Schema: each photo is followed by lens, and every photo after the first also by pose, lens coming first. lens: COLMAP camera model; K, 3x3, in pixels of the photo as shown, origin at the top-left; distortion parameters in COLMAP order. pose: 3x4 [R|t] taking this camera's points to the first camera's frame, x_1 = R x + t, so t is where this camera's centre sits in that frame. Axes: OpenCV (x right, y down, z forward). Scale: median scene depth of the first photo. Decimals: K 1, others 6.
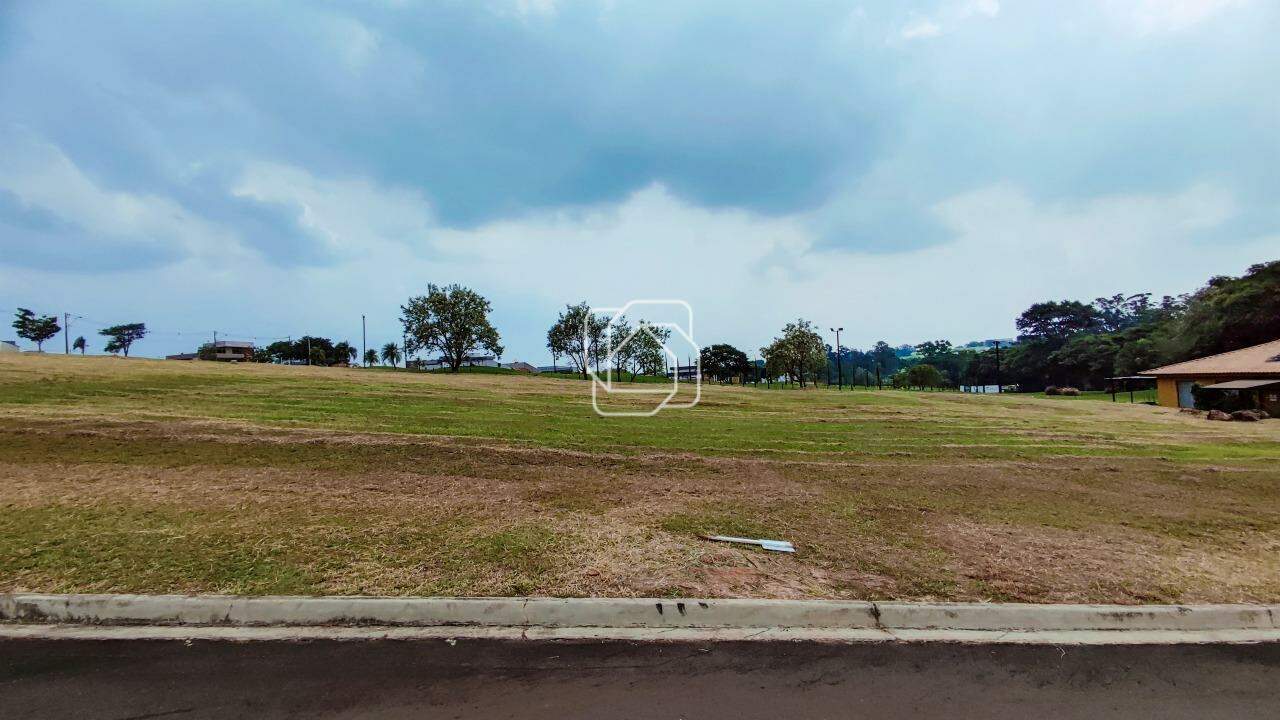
lens RADIAL K [[589.2, 0, 638.0], [0, 589.2, 357.8], [0, 0, 1]] dist [0.000503, -0.001359]
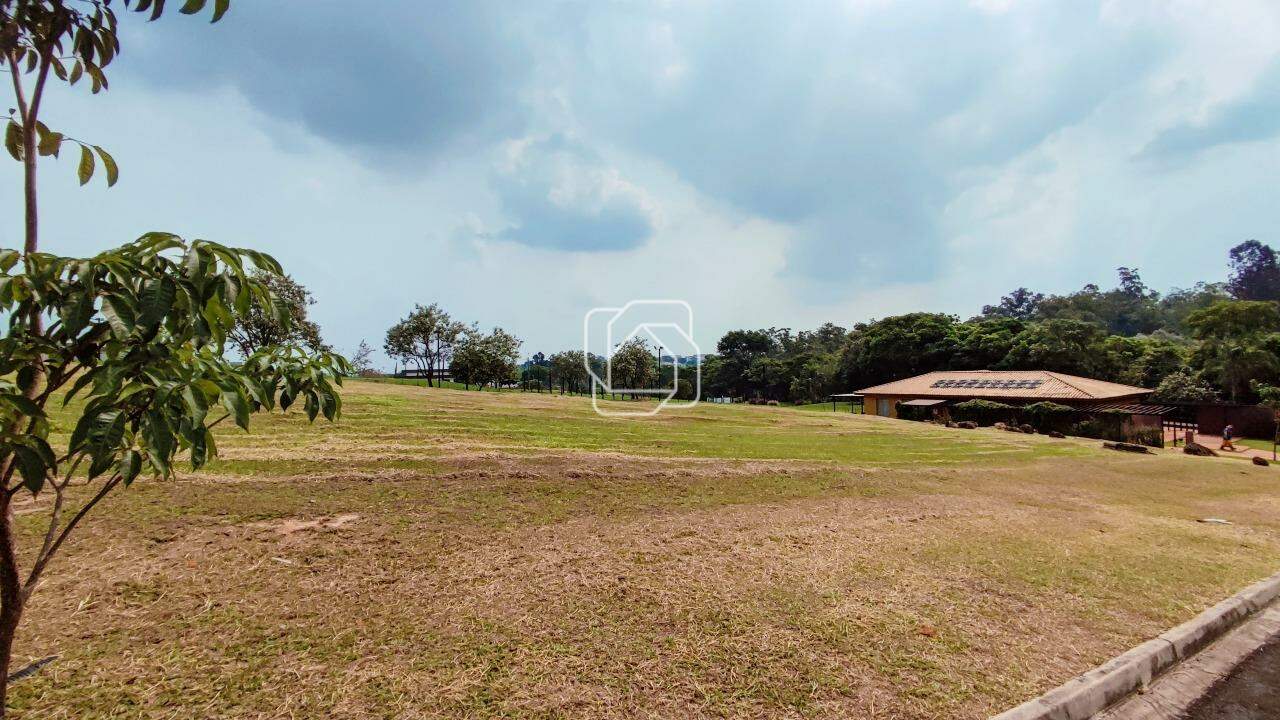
lens RADIAL K [[589.2, 0, 613.8], [0, 589.2, 337.9], [0, 0, 1]] dist [0.000503, -0.001359]
pose [[0.873959, 0.063299, 0.481859, -0.273032], [-0.044360, 0.997733, -0.050608, -0.005518], [-0.483971, 0.022854, 0.874786, 0.046270]]
